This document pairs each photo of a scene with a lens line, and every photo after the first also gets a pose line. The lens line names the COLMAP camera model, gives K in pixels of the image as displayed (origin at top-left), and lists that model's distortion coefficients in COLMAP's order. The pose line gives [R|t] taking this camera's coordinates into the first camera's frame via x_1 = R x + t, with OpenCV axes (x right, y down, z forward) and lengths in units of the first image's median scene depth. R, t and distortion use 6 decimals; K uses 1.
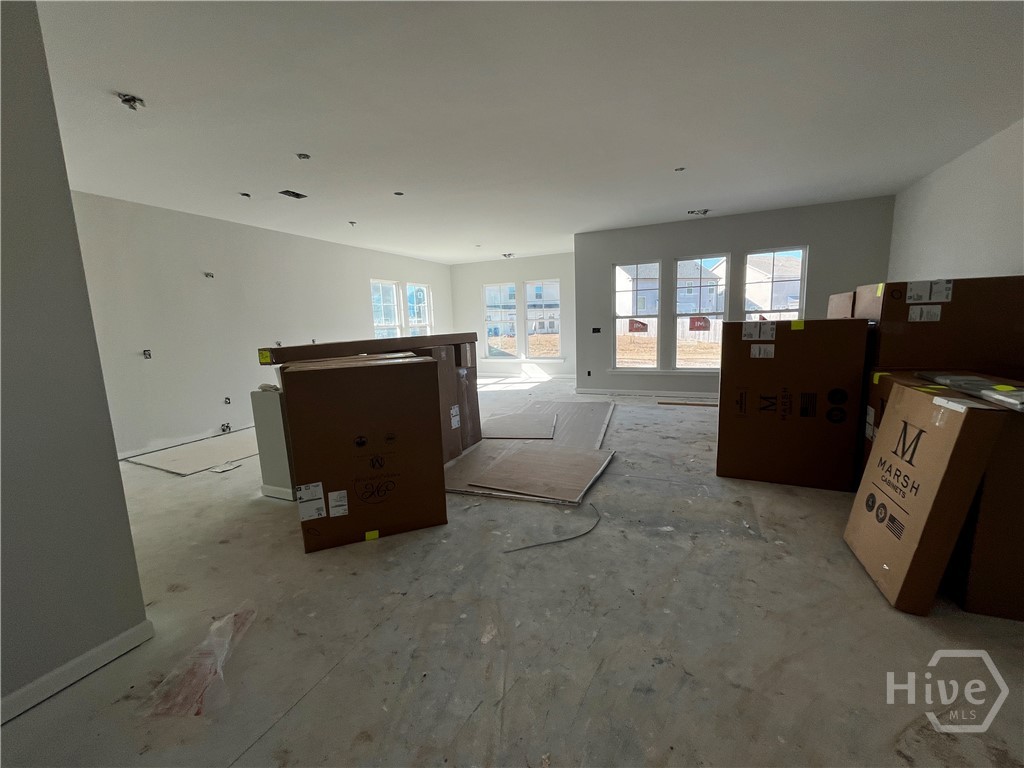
lens RADIAL K [[411.2, 0, 509.4], [0, 411.2, 382.9], [0, 0, 1]] dist [-0.002963, -0.000571]
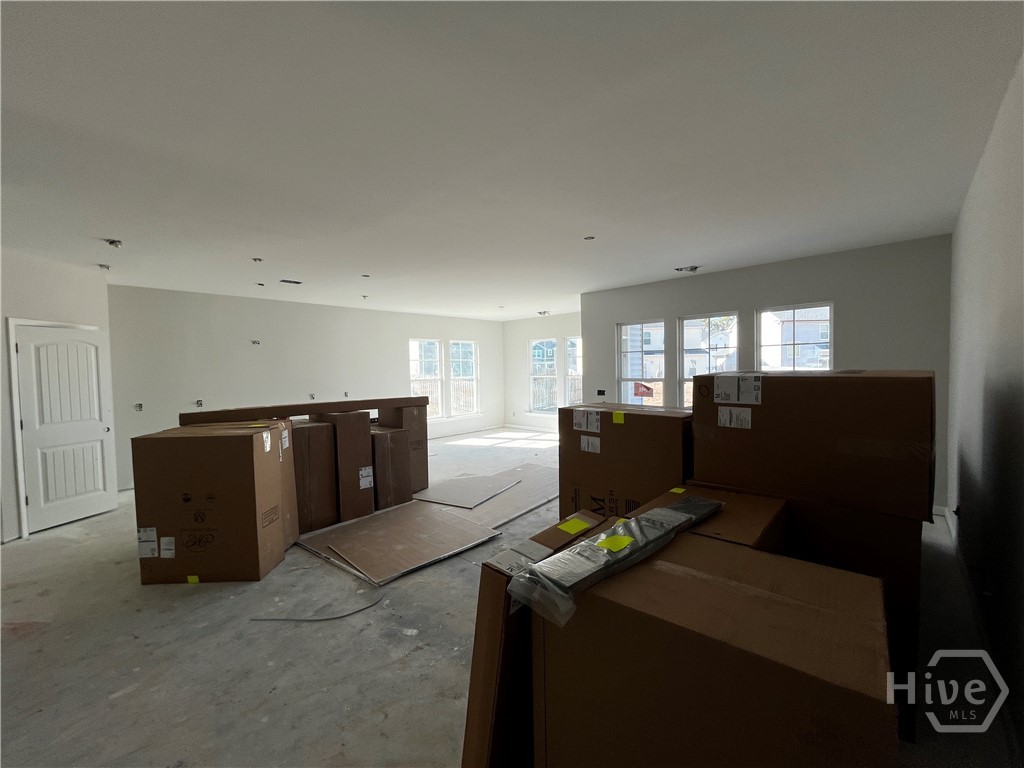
lens RADIAL K [[411.2, 0, 509.4], [0, 411.2, 382.9], [0, 0, 1]] dist [-0.002963, -0.000571]
pose [[0.942915, 0.030341, -0.331649, 0.734141], [-0.064112, 0.993752, -0.091364, -0.115182], [0.326805, 0.107411, 0.938968, 0.107375]]
